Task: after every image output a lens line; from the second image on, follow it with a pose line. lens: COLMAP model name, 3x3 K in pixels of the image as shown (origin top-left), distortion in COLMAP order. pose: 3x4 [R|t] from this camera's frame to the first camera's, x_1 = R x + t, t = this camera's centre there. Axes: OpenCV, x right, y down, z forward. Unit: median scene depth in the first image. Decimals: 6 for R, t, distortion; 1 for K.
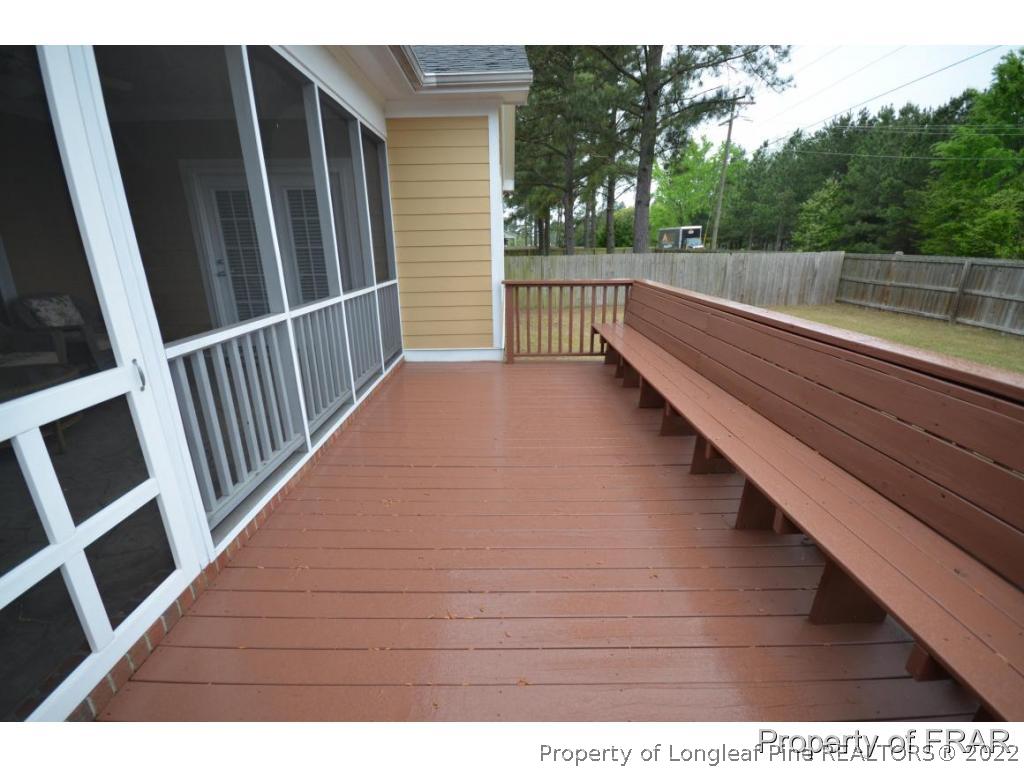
lens RADIAL K [[446.8, 0, 512.0], [0, 446.8, 384.0], [0, 0, 1]] dist [0.008496, -0.010112]
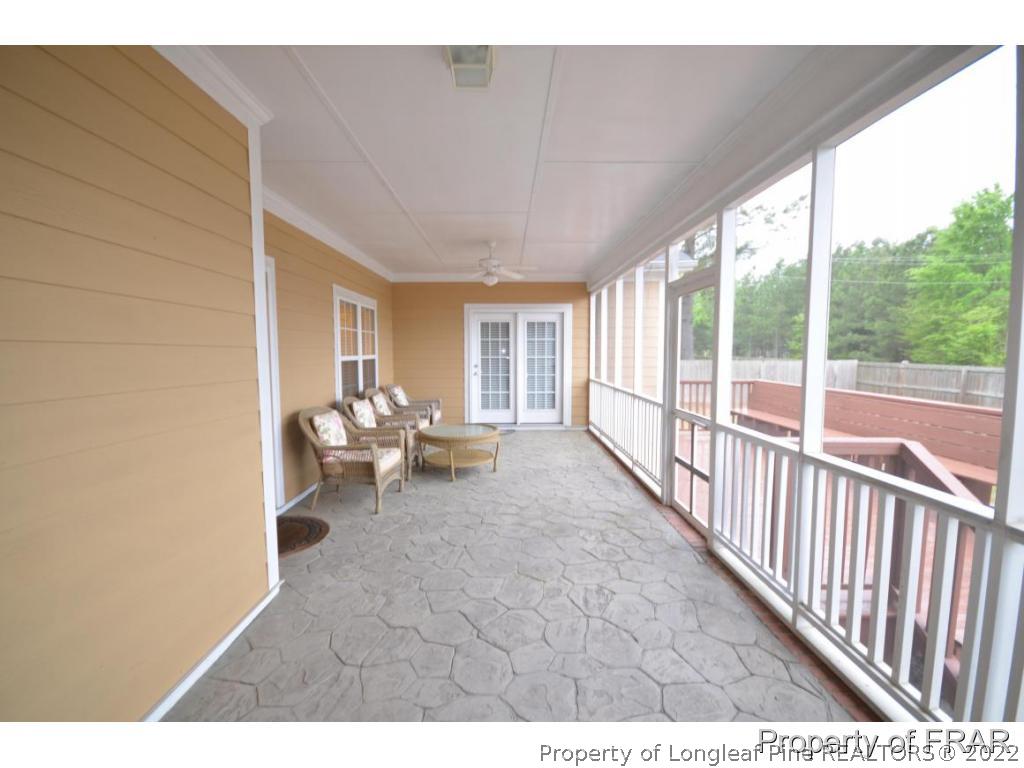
lens RADIAL K [[447.5, 0, 512.0], [0, 447.5, 384.0], [0, 0, 1]] dist [-0.000808, 0.000027]
pose [[0.999959, 0.009064, -0.000205, -0.078237], [-0.008883, 0.975024, -0.221923, 0.017845], [-0.001812, 0.221915, 0.975064, -0.068367]]
